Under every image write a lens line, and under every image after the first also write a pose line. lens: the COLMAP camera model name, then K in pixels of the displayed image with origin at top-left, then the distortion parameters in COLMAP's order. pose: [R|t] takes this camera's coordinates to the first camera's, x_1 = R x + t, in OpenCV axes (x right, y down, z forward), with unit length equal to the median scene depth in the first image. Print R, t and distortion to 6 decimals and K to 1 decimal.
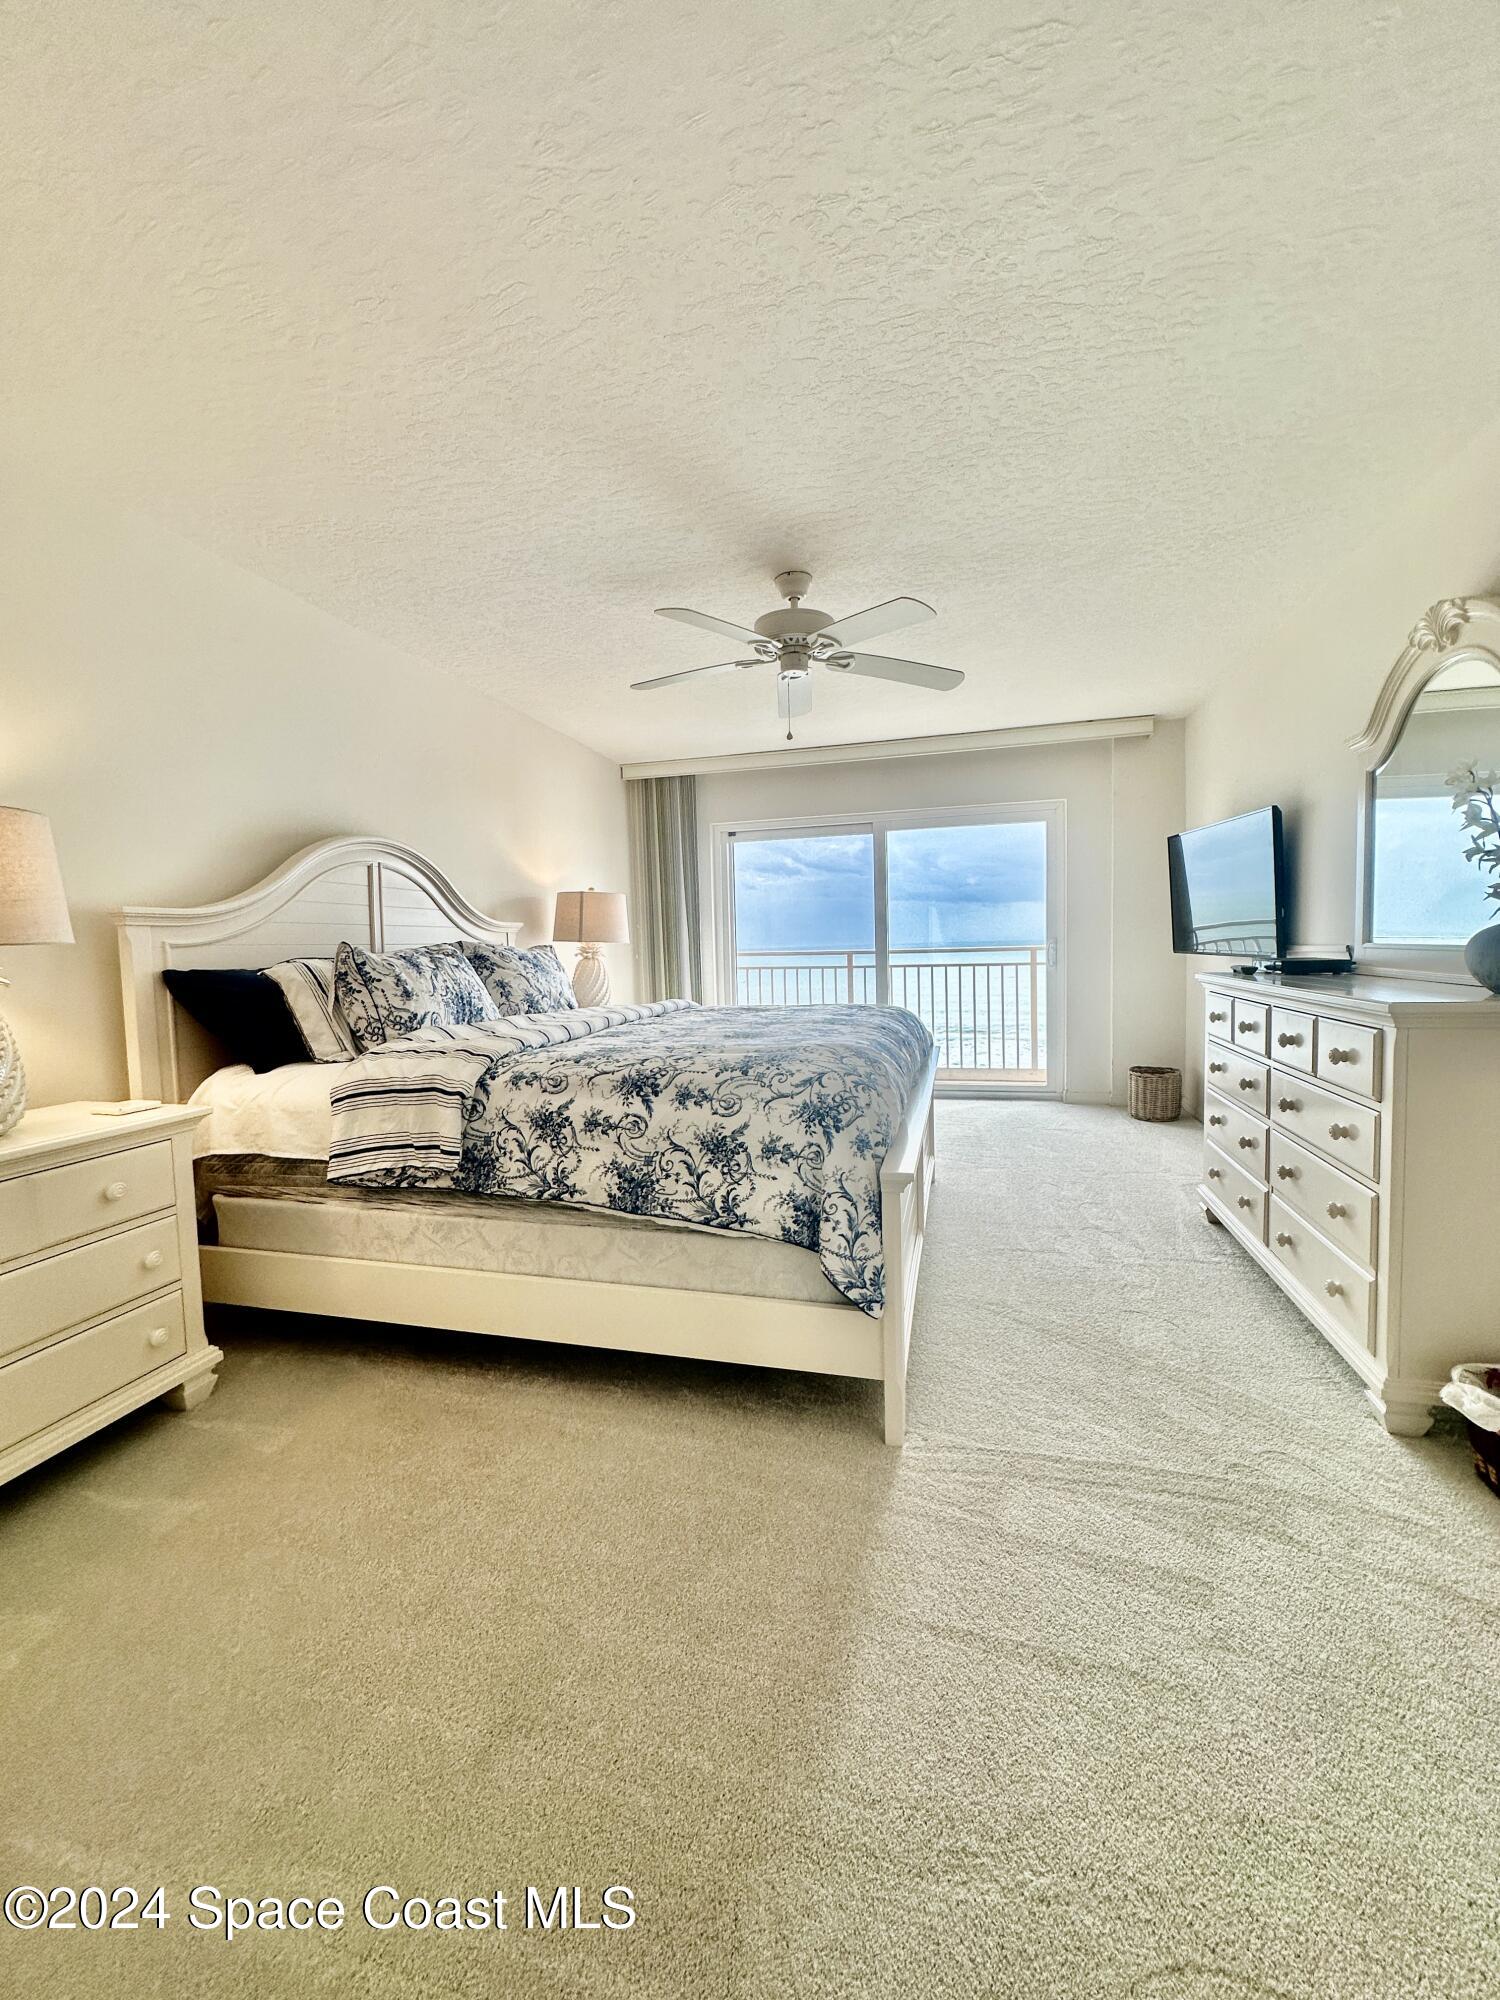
lens RADIAL K [[803.3, 0, 721.6], [0, 803.3, 994.4], [0, 0, 1]] dist [-0.002993, -0.000003]
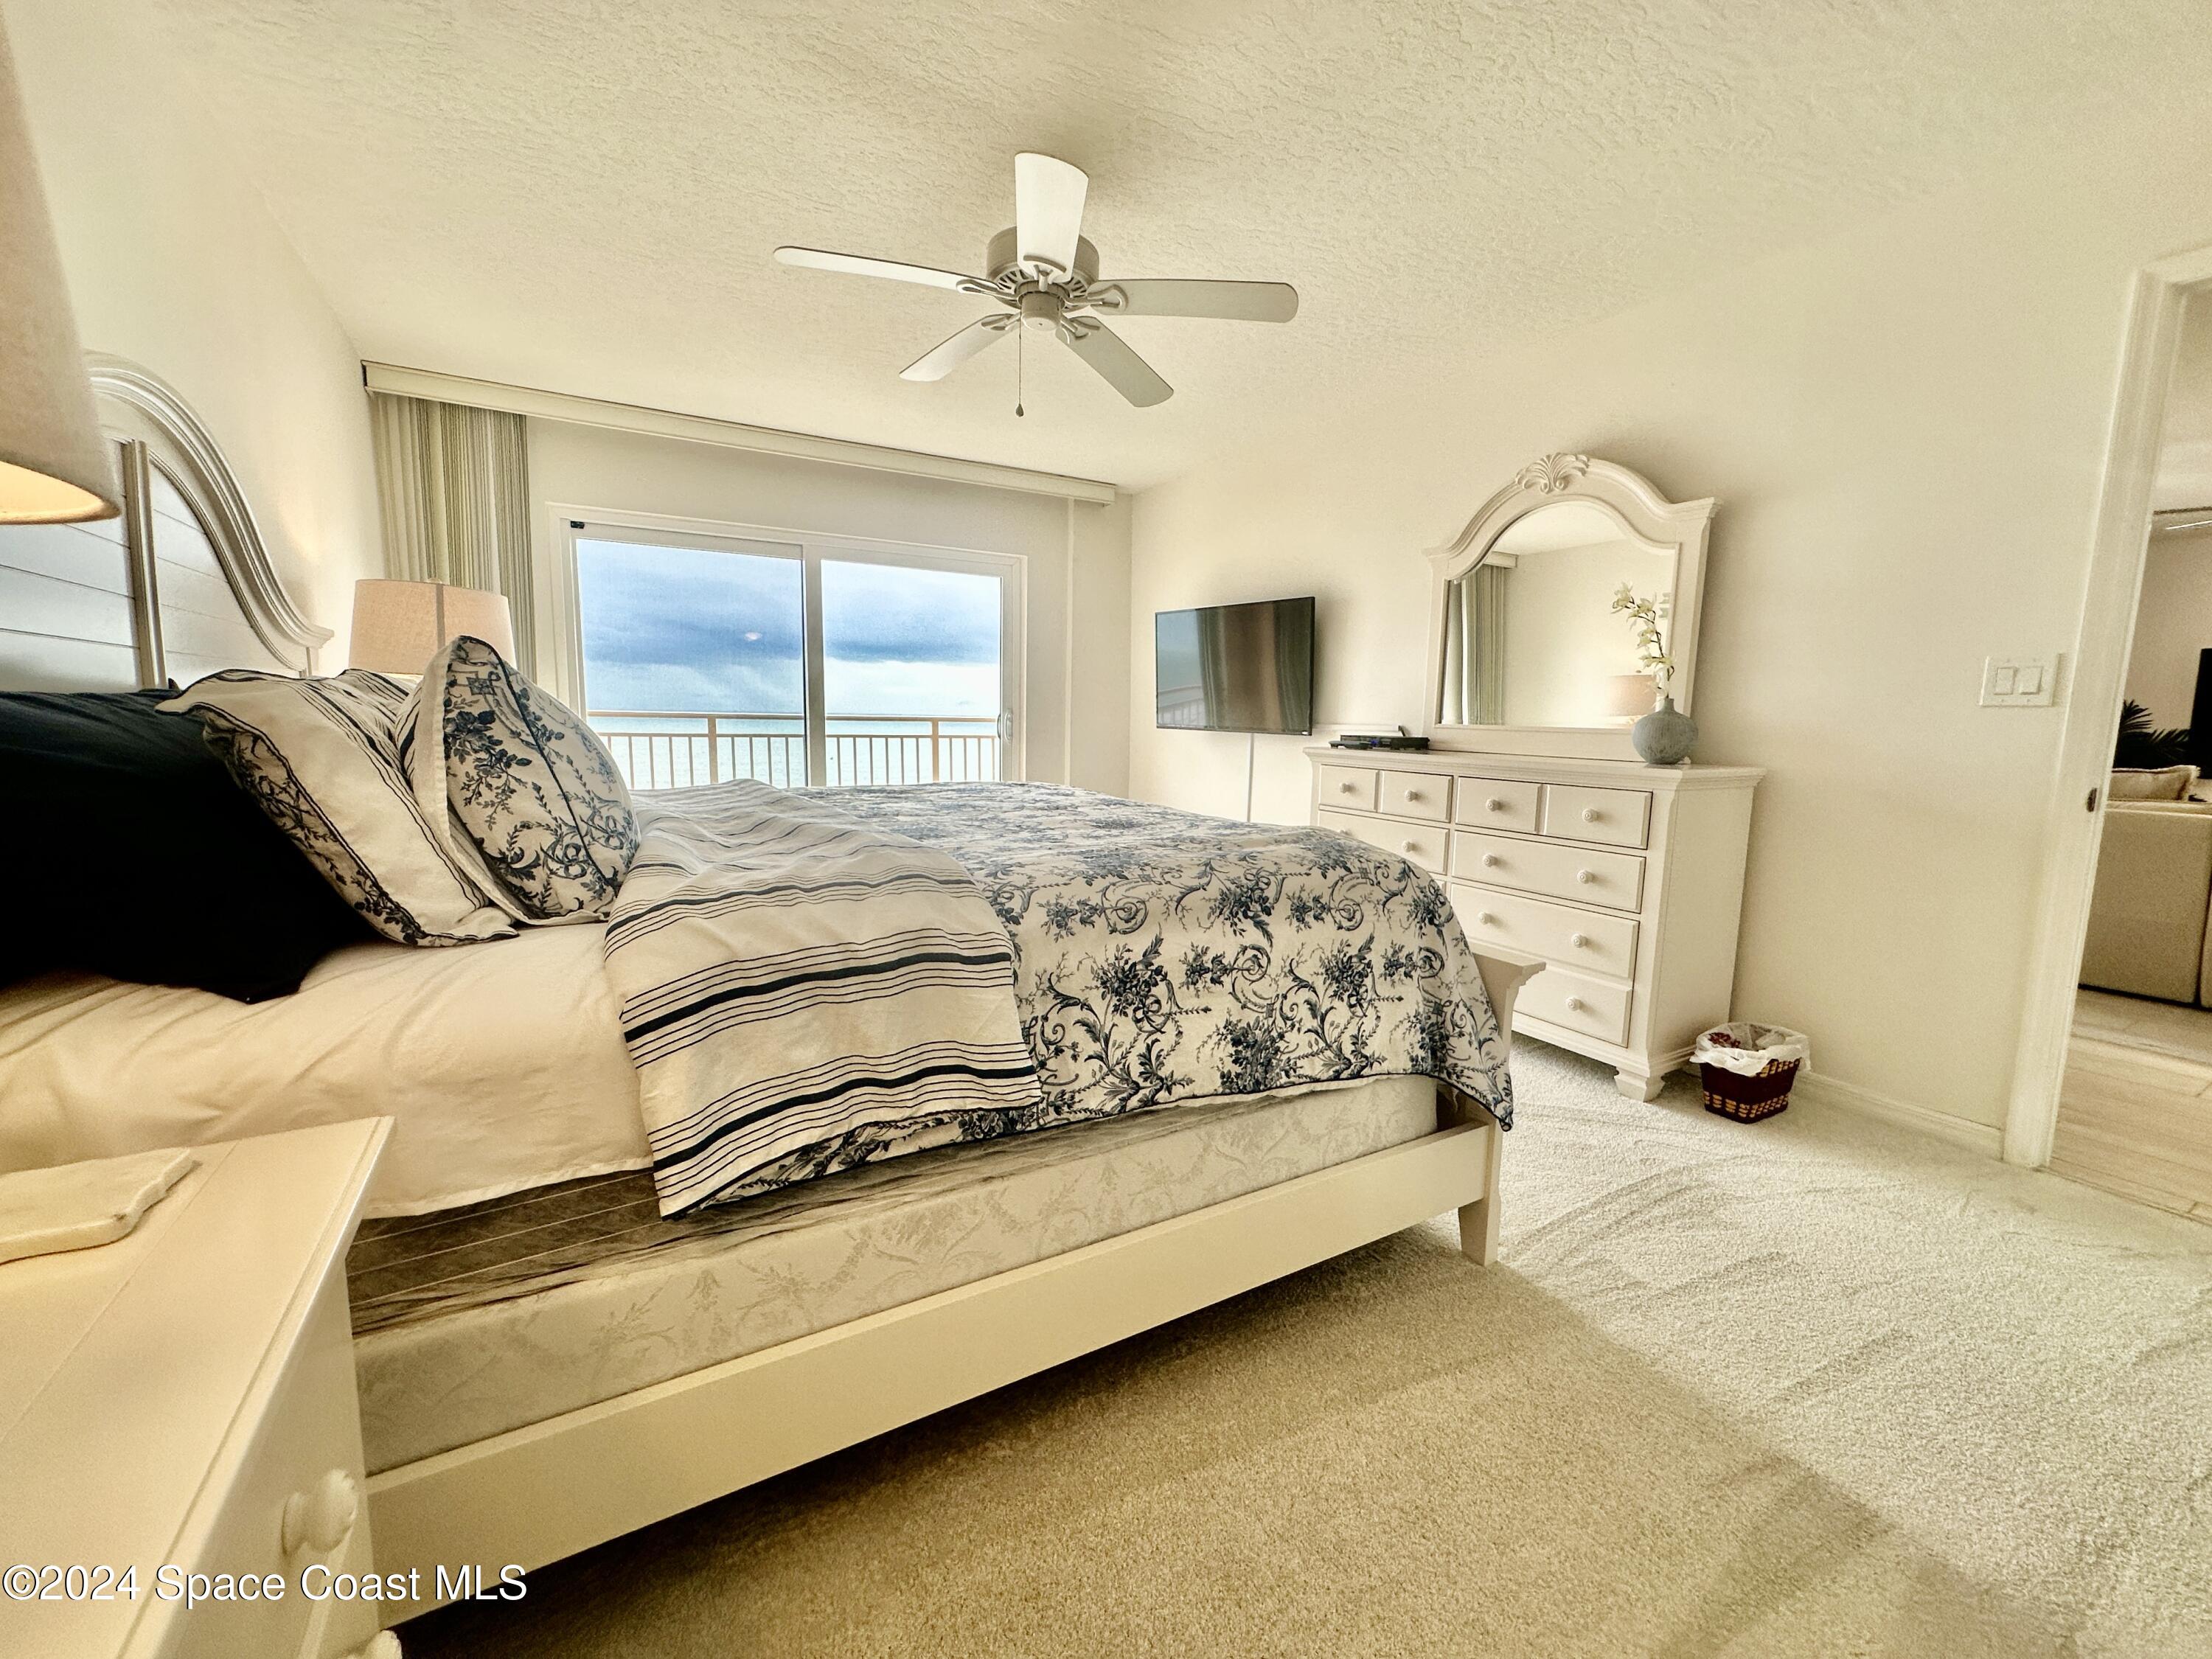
lens RADIAL K [[908.6, 0, 1106.0], [0, 908.6, 829.5], [0, 0, 1]] dist [-0.002329, 0.000111]
pose [[0.690023, -0.051183, 0.721975, -0.713005], [0.007659, 0.997957, 0.063427, 0.004631], [-0.723747, -0.038236, 0.689005, 0.560757]]
